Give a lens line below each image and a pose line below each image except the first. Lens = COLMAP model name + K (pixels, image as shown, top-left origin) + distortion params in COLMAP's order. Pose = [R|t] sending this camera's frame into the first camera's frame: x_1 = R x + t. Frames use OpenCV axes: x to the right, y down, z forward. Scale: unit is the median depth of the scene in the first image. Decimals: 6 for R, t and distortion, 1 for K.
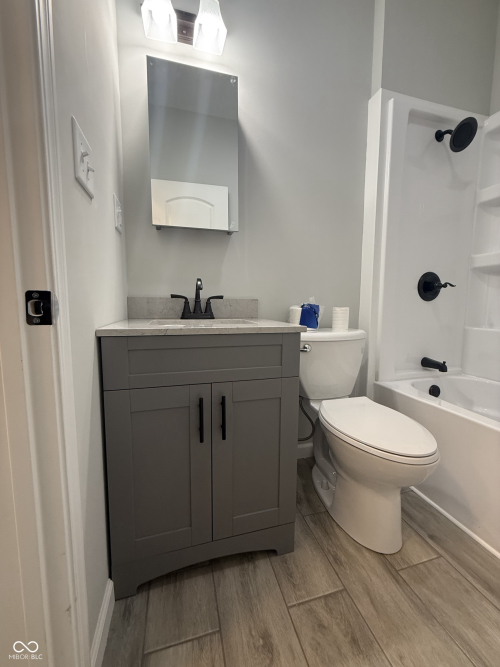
lens RADIAL K [[265.3, 0, 250.9], [0, 265.3, 332.3], [0, 0, 1]] dist [-0.000595, -0.000343]
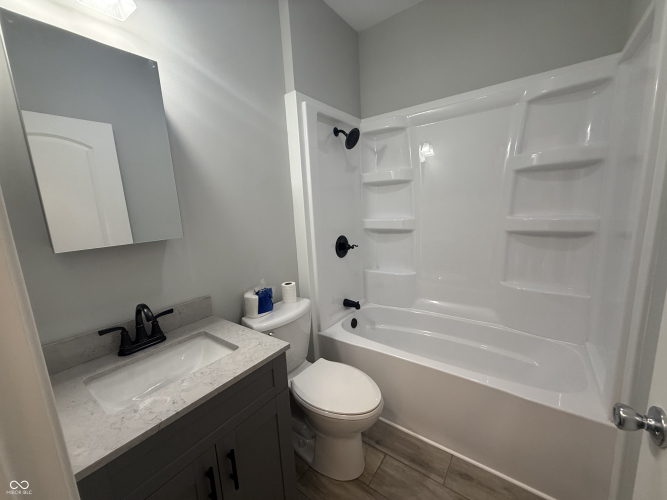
lens RADIAL K [[265.3, 0, 333.5], [0, 265.3, 250.0], [0, 0, 1]] dist [-0.000595, -0.000343]
pose [[0.786006, -0.144159, 0.601176, -0.170166], [0.117325, 0.989544, 0.083892, -0.312085], [-0.606983, 0.004593, 0.794701, -0.012392]]
